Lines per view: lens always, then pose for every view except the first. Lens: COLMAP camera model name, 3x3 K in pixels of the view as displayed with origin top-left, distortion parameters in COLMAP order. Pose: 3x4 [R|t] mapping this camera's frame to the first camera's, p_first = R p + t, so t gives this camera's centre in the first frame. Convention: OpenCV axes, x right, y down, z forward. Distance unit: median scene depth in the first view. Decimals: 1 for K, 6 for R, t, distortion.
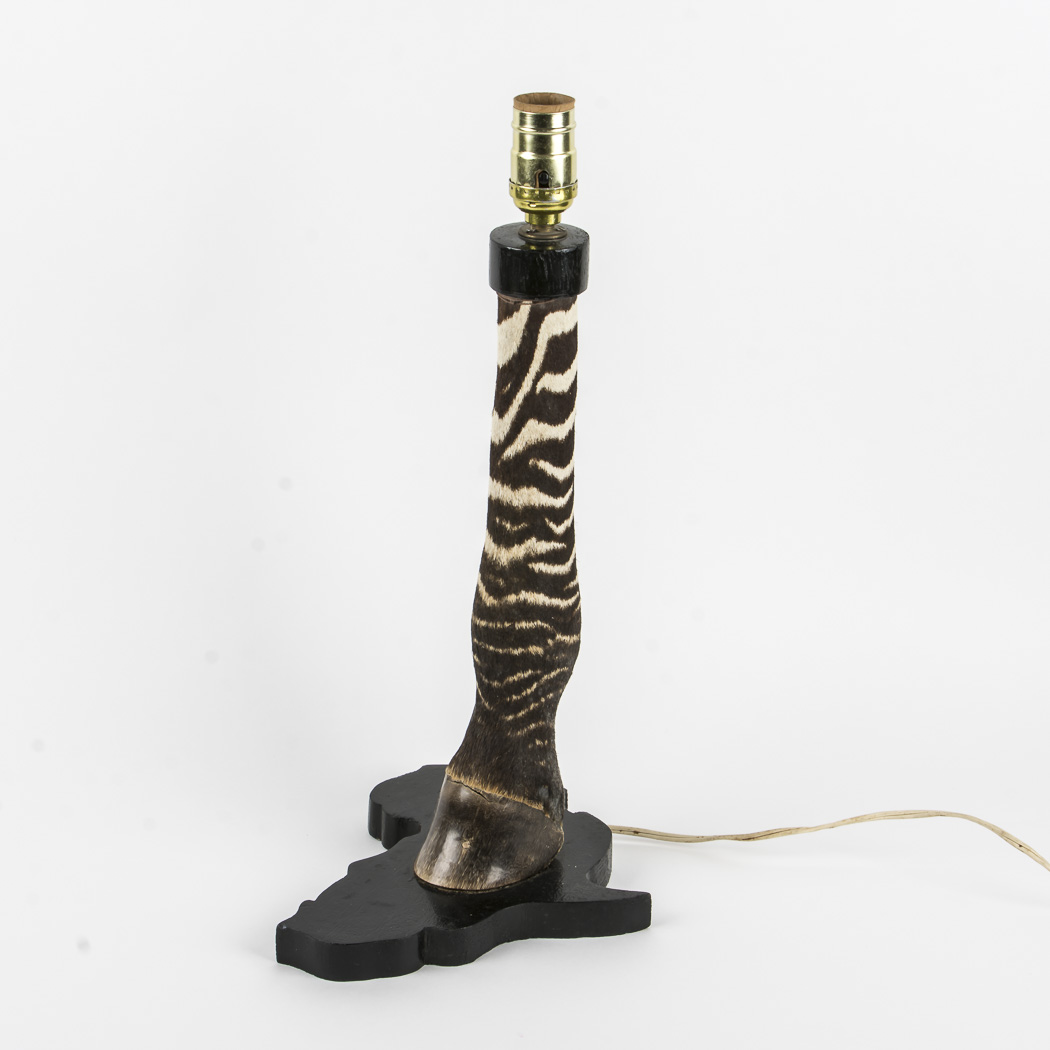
lens RADIAL K [[2622.8, 0, 458.5], [0, 2622.8, 632.5], [0, 0, 1]] dist [-0.072636, 0.000000]
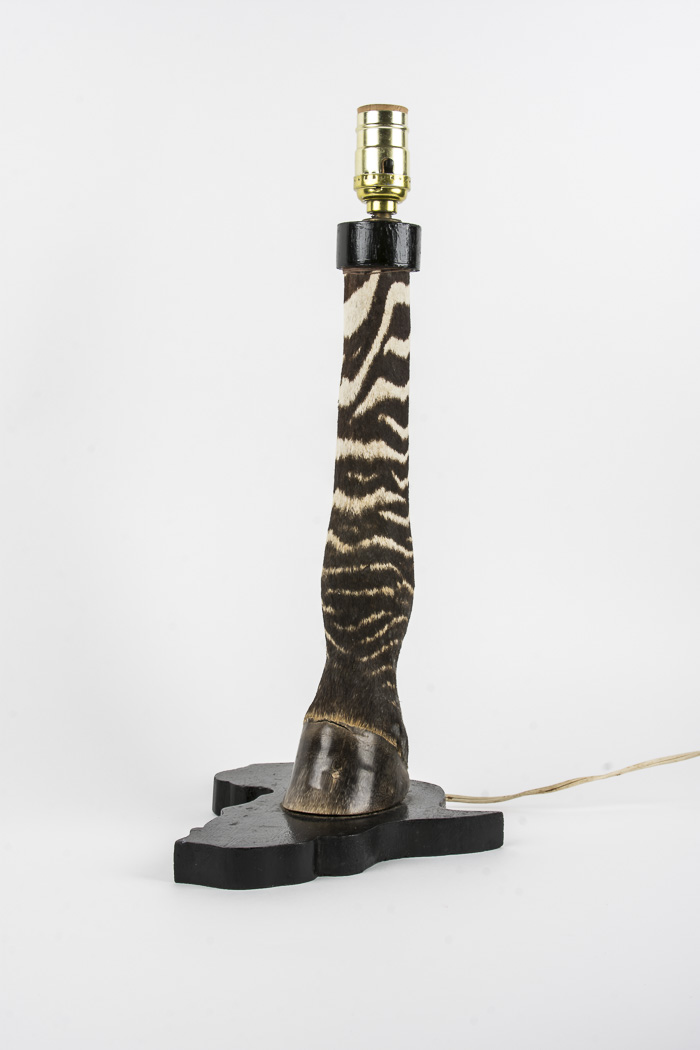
lens RADIAL K [[1510.9, 0, 341.1], [0, 1510.9, 532.9], [0, 0, 1]] dist [-0.124340, 0.000000]
pose [[0.974020, -0.010638, 0.226214, -0.135170], [0.083749, 0.945001, -0.316163, 0.185084], [-0.210409, 0.326894, 0.921340, 0.406299]]
